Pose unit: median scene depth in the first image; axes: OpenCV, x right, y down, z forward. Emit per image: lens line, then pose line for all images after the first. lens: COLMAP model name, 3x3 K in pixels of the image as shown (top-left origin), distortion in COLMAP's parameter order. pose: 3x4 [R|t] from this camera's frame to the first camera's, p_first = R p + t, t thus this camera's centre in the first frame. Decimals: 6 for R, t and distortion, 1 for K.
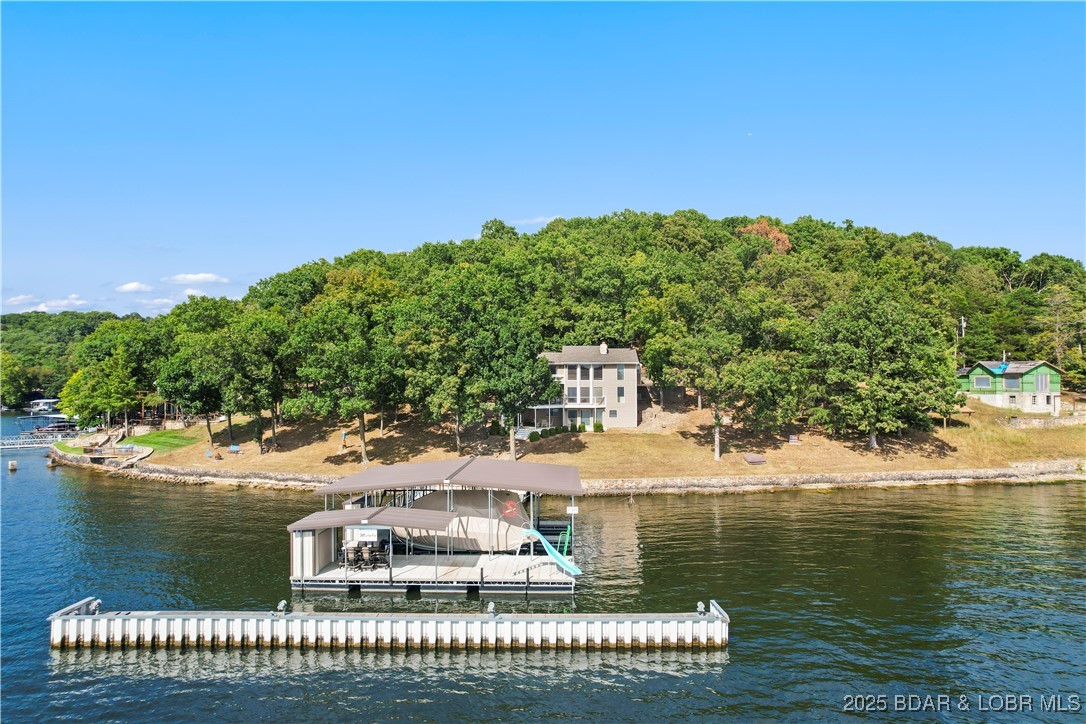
lens RADIAL K [[695.7, 0, 543.0], [0, 695.7, 362.0], [0, 0, 1]] dist [-0.096969, 0.084512]
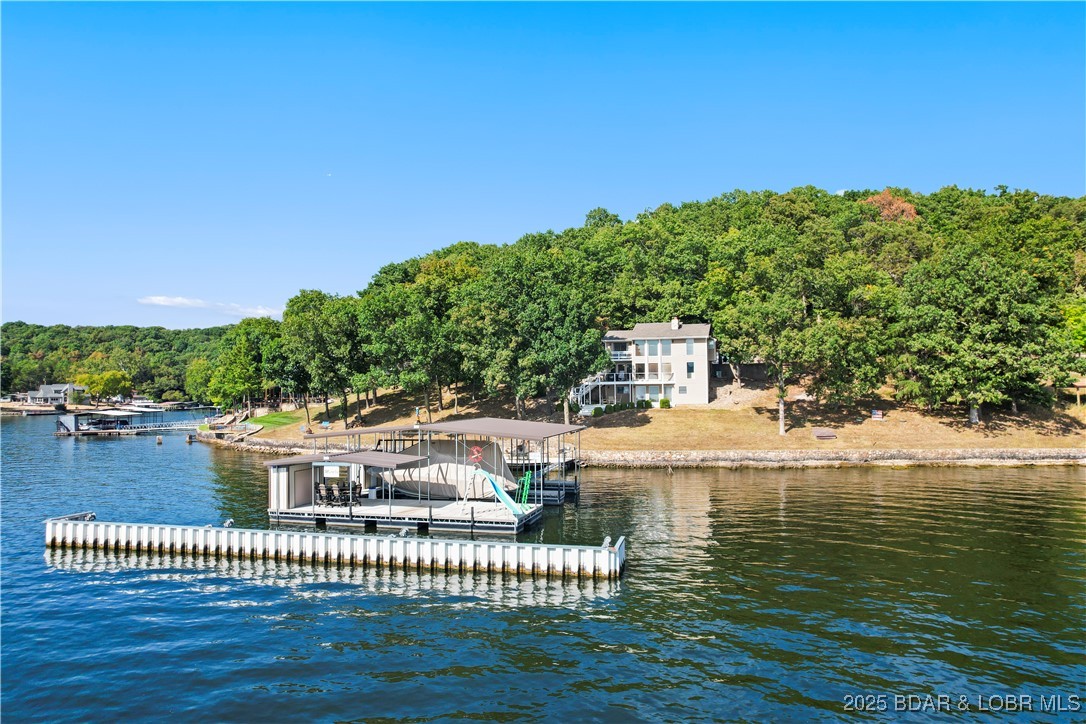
lens RADIAL K [[695.7, 0, 543.0], [0, 695.7, 362.0], [0, 0, 1]] dist [-0.096969, 0.084512]
pose [[0.973058, -0.017347, -0.229906, 0.145635], [0.015834, 0.999839, -0.008426, 0.044225], [0.230015, 0.004559, 0.973176, 0.015557]]
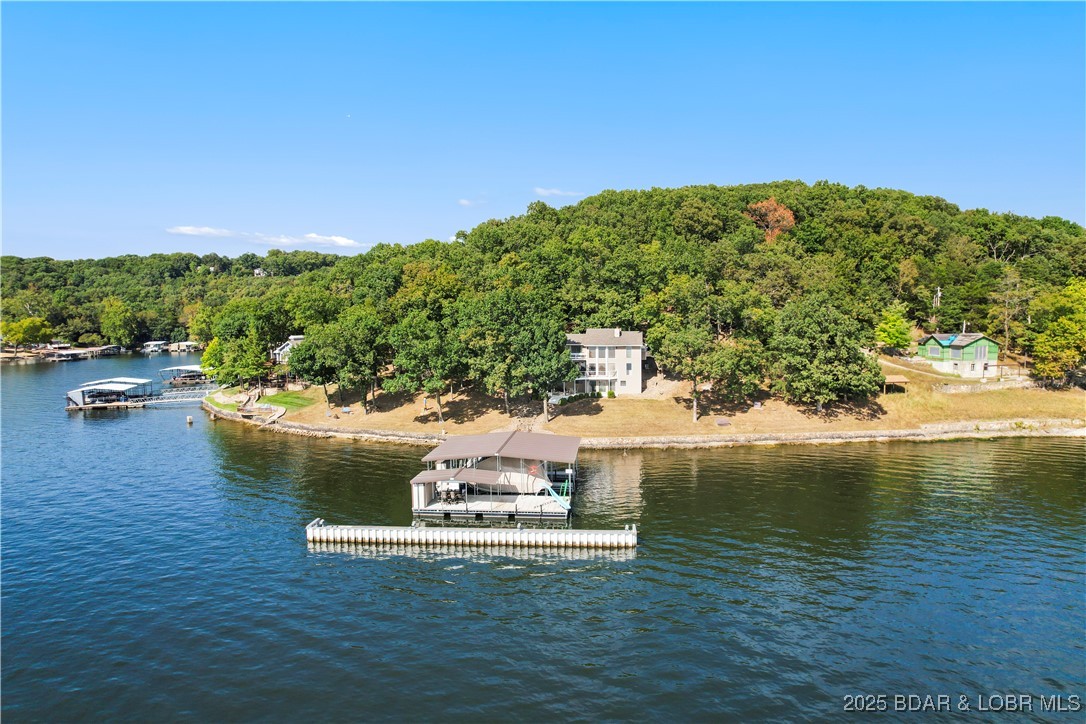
lens RADIAL K [[695.7, 0, 543.0], [0, 695.7, 362.0], [0, 0, 1]] dist [-0.096969, 0.084512]
pose [[0.996684, -0.002480, -0.081333, 0.060864], [0.011883, 0.993256, 0.115333, -0.131767], [0.080498, -0.115917, 0.989992, -0.352528]]
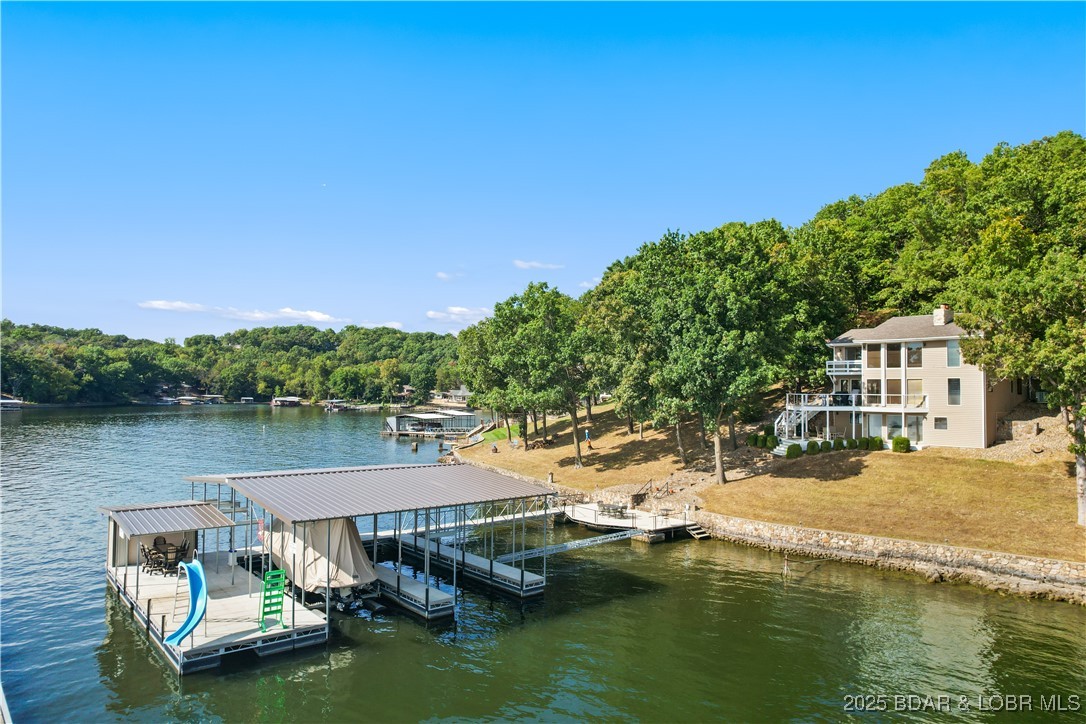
lens RADIAL K [[715.8, 0, 543.0], [0, 715.8, 362.0], [0, 0, 1]] dist [-0.106971, 0.091987]
pose [[0.668504, -0.020527, -0.743425, 0.346314], [0.012808, 0.999789, -0.016088, 0.029264], [0.743598, 0.001233, 0.668626, 0.374320]]
